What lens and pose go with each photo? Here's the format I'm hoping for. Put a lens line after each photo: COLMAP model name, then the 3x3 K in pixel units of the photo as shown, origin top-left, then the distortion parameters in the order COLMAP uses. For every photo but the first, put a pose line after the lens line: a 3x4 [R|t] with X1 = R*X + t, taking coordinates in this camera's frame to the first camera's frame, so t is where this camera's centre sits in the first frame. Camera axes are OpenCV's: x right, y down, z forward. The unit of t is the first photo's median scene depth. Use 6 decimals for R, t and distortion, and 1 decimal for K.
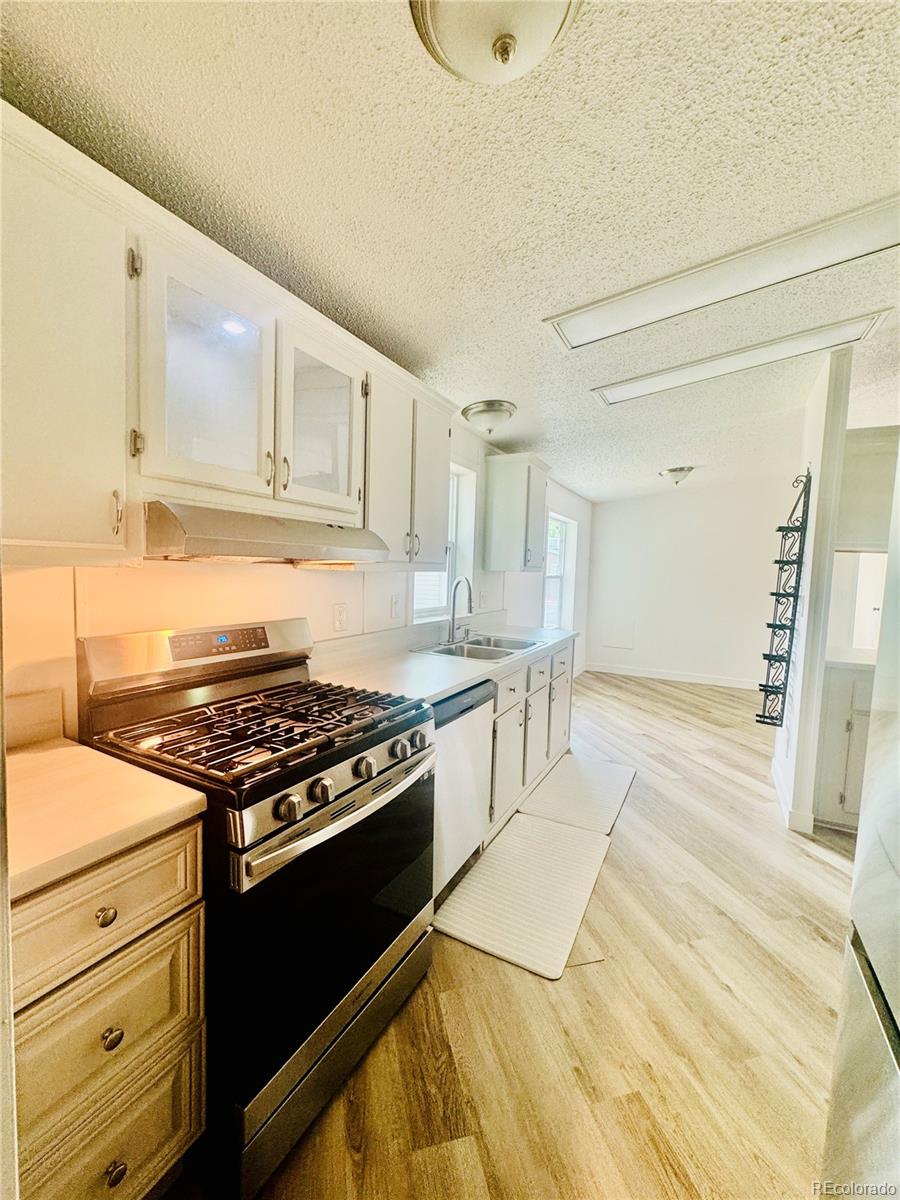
lens RADIAL K [[482.4, 0, 440.7], [0, 482.4, 605.0], [0, 0, 1]] dist [-0.006051, 0.001012]
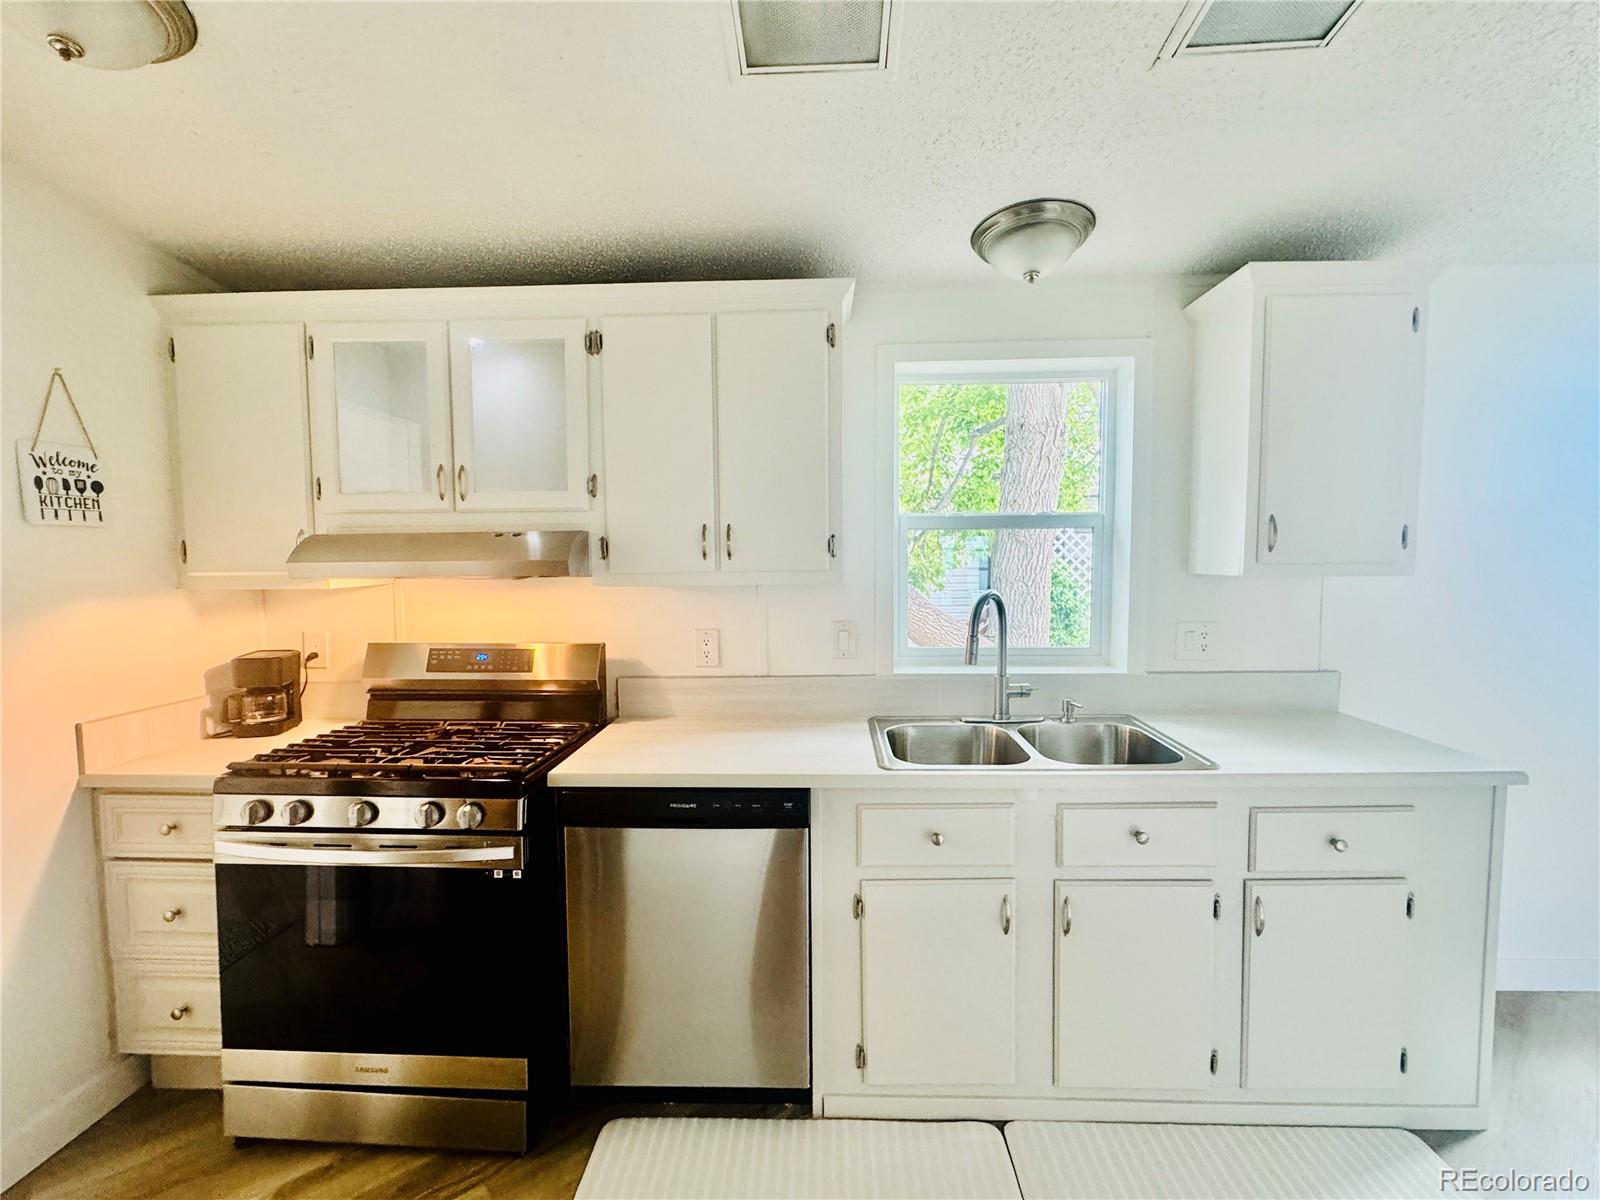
lens RADIAL K [[709.1, 0, 794.8], [0, 709.1, 608.8], [0, 0, 1]] dist [-0.000875, 0.001644]
pose [[0.450508, 0.029046, -0.892300, 0.975985], [-0.044427, 0.998962, 0.010088, -0.060835], [0.891666, 0.035098, 0.451331, 0.798028]]
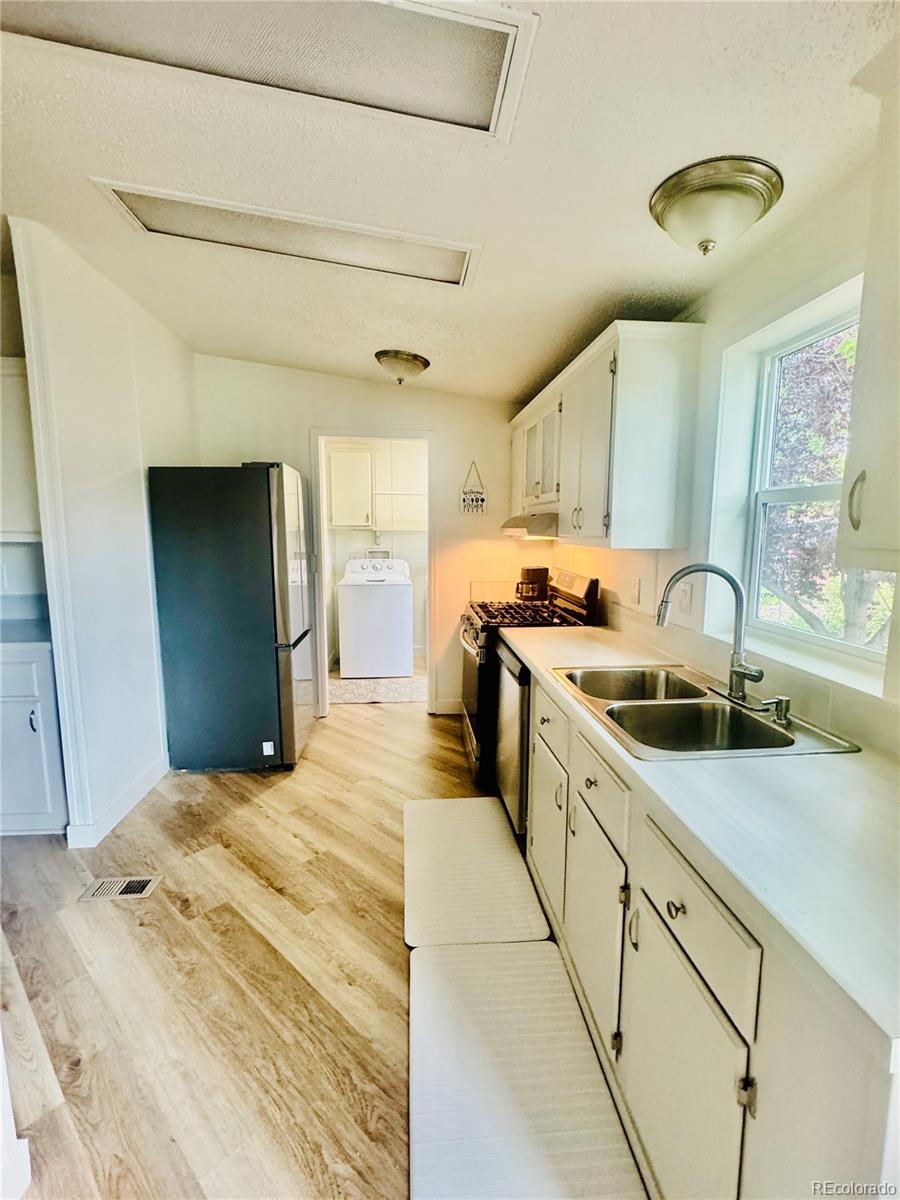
lens RADIAL K [[531.8, 0, 442.8], [0, 531.8, 598.0], [0, 0, 1]] dist [-0.000875, 0.001644]
pose [[-0.831618, 0.047061, -0.553350, 0.958122], [-0.060324, 0.982852, 0.174249, -0.157969], [0.552062, 0.178289, -0.814519, 2.129975]]
